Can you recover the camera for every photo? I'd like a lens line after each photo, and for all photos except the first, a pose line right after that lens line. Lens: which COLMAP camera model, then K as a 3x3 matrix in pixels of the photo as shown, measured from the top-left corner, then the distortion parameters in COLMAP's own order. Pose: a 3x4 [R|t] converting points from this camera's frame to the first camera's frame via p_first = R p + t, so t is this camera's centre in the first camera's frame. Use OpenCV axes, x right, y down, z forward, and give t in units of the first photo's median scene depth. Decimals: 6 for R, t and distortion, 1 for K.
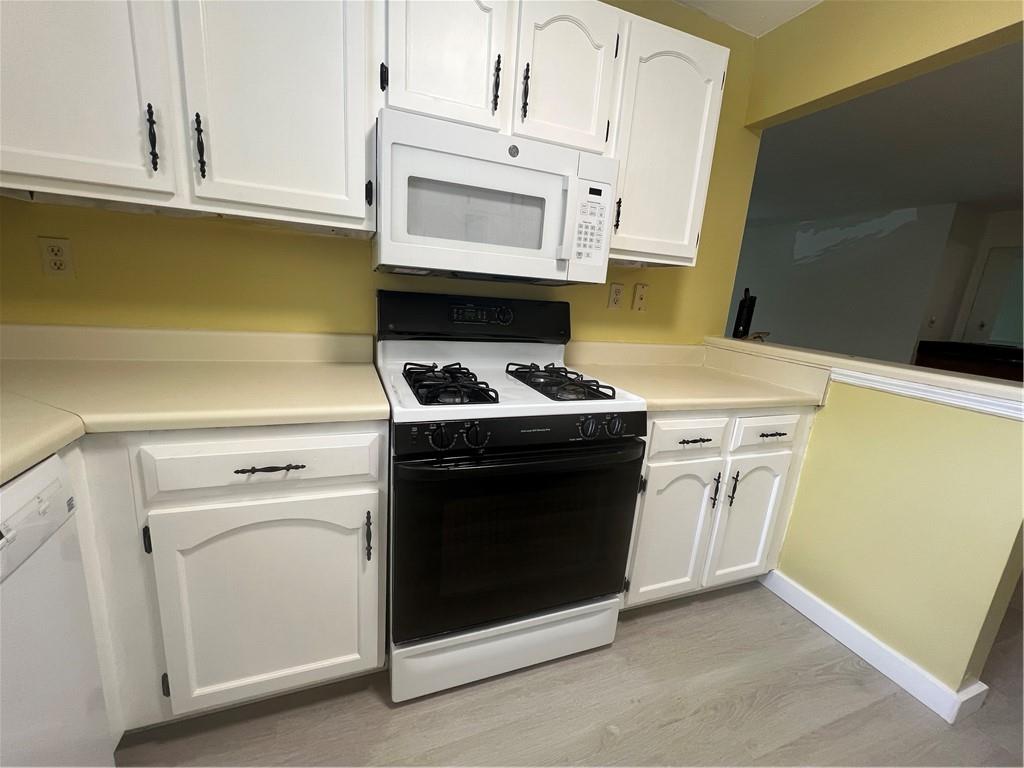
lens RADIAL K [[442.3, 0, 511.1], [0, 442.3, 403.4], [0, 0, 1]] dist [0.013285, -0.000049]
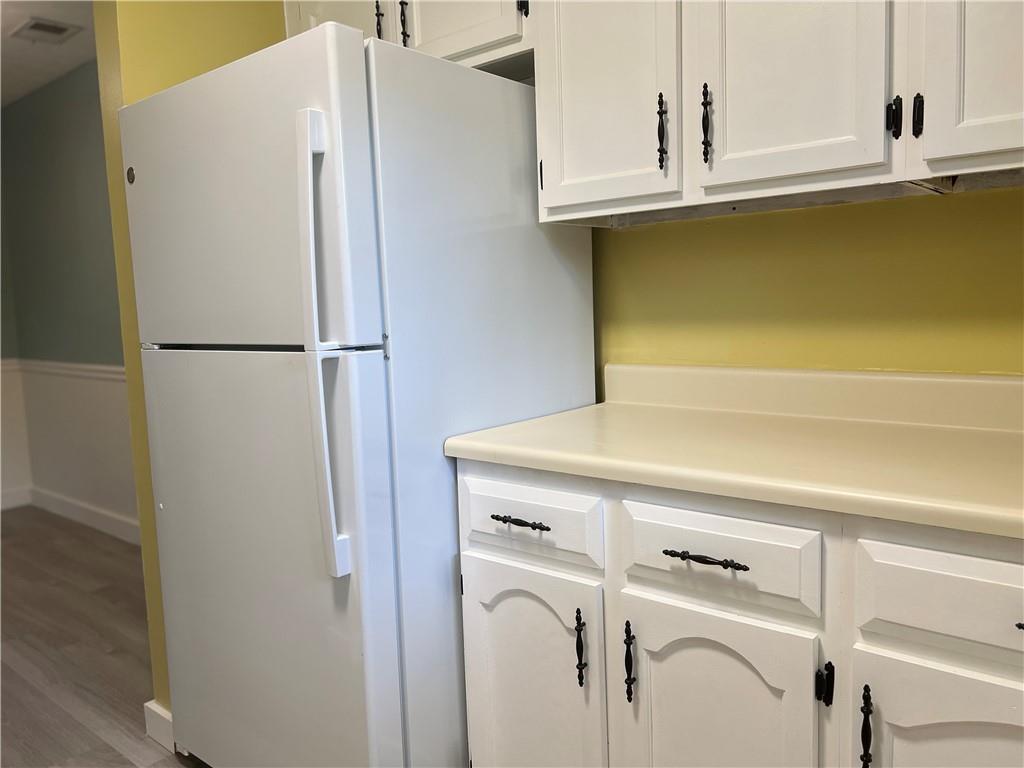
lens RADIAL K [[779.5, 0, 508.4], [0, 779.5, 385.0], [0, 0, 1]] dist [0.044246, -0.005999]
pose [[0.468359, 0.012880, -0.883444, 0.373288], [-0.131928, 0.989704, -0.055513, -0.009872], [0.873633, 0.142551, 0.465236, 0.145328]]
